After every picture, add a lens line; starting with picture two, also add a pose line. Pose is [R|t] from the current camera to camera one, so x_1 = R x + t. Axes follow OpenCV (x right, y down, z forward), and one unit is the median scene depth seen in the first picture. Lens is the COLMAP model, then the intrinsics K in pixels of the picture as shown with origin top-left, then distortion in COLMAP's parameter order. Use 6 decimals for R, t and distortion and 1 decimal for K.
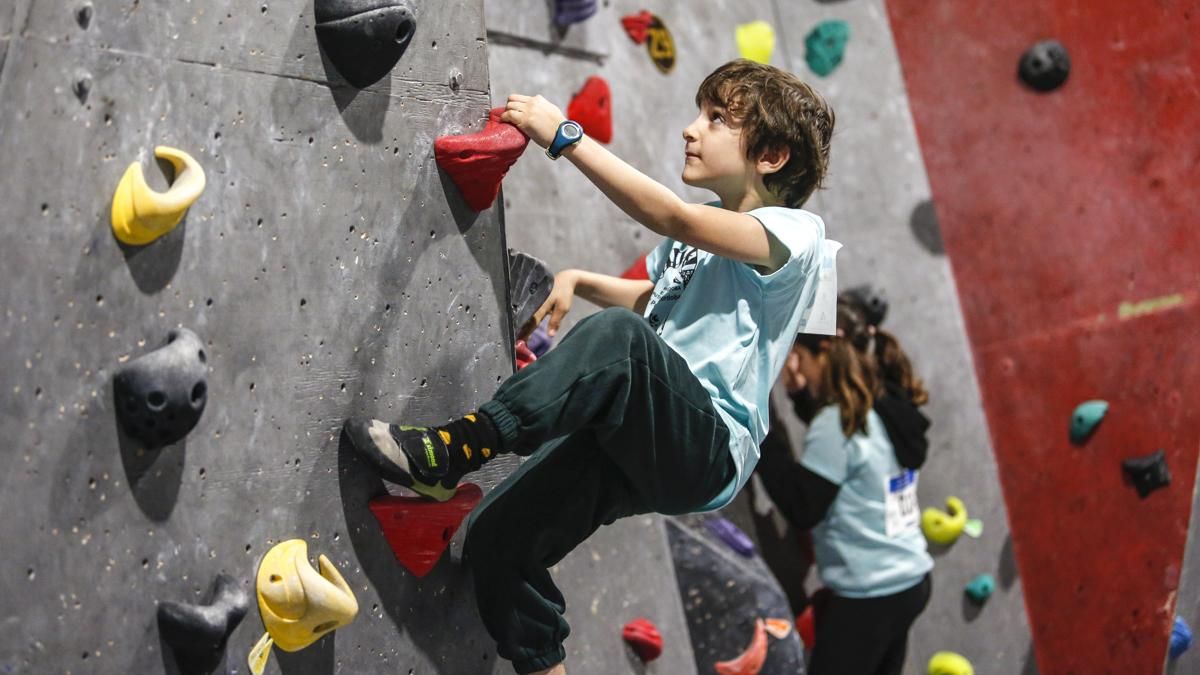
lens RADIAL K [[2468.8, 0, 570.5], [0, 2468.8, 306.1], [0, 0, 1]] dist [-0.277570, 0.000000]
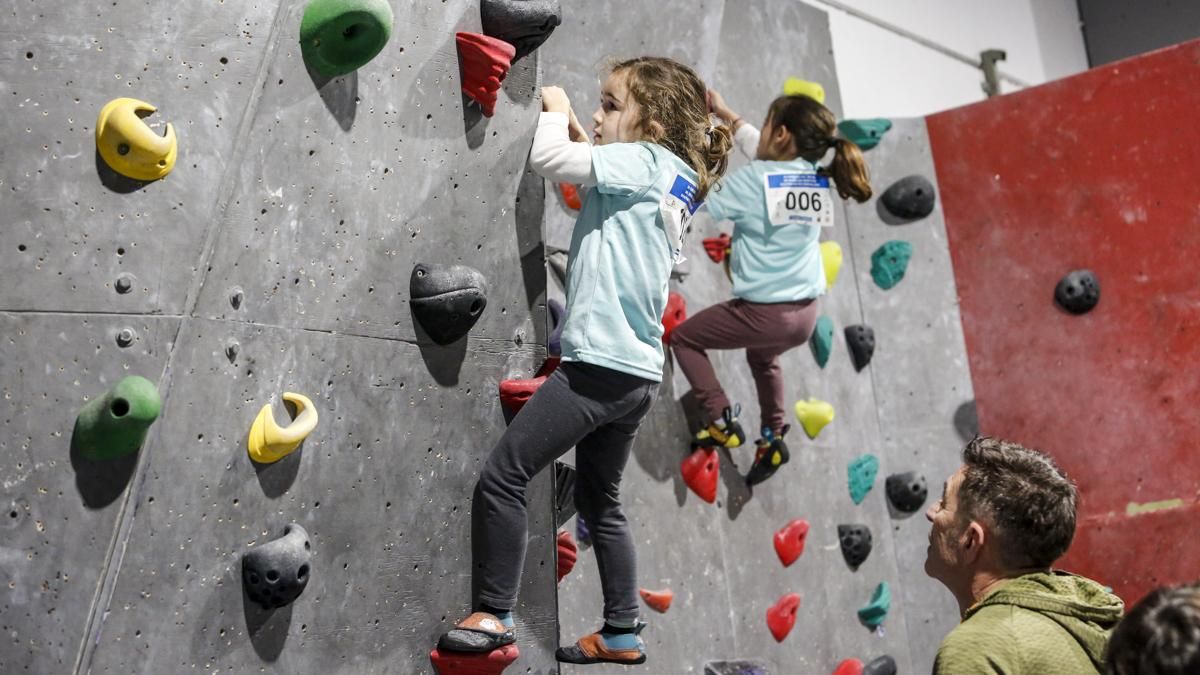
lens RADIAL K [[2468.8, 0, 602.0], [0, 2468.8, 339.2], [0, 0, 1]] dist [-0.277570, 0.000000]
pose [[0.996454, 0.063074, -0.055689, 0.074194], [-0.064737, 0.997493, -0.028570, -0.058485], [0.053748, 0.032074, 0.998039, -0.328531]]
